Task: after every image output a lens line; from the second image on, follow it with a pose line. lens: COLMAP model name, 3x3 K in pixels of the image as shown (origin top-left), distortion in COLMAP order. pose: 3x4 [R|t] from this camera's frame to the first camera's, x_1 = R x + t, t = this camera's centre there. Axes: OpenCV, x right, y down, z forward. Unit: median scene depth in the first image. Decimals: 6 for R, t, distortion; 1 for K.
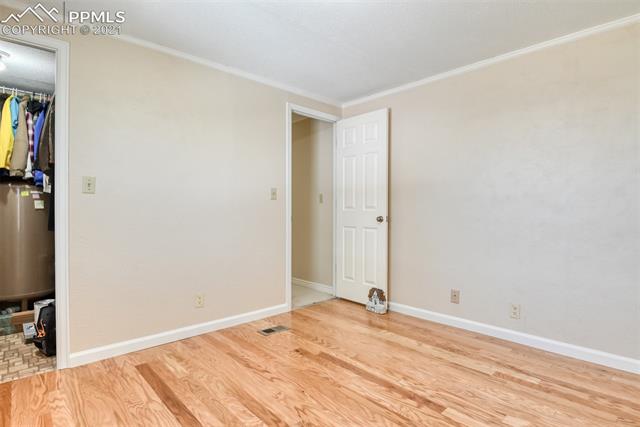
lens RADIAL K [[331.0, 0, 324.5], [0, 331.0, 211.8], [0, 0, 1]] dist [-0.016200, -0.000657]
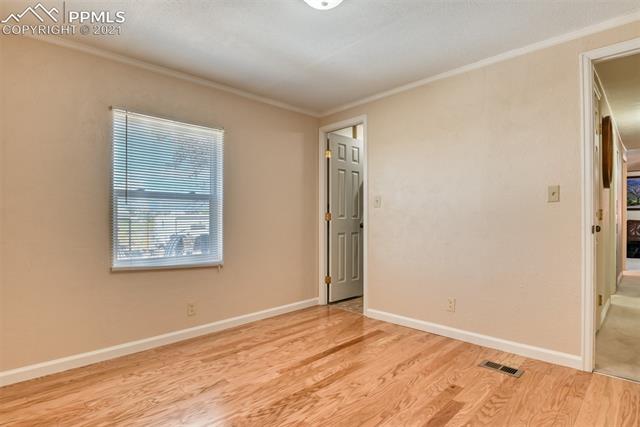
lens RADIAL K [[331.0, 0, 322.6], [0, 331.0, 216.8], [0, 0, 1]] dist [-0.016200, -0.000657]
pose [[0.026810, -0.008428, -0.999605, 0.745485], [-0.002437, 0.999961, -0.008496, 0.003580], [0.999638, 0.002664, 0.026788, 0.658749]]
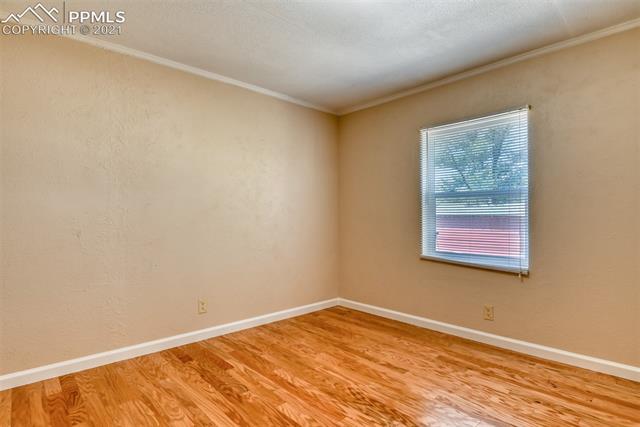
lens RADIAL K [[331.0, 0, 318.2], [0, 331.0, 215.7], [0, 0, 1]] dist [-0.016200, -0.000657]
pose [[-0.999893, 0.000337, 0.014627, 0.081946], [0.000324, 0.999999, -0.000957, -0.003545], [-0.014627, -0.000953, -0.999893, 1.362868]]
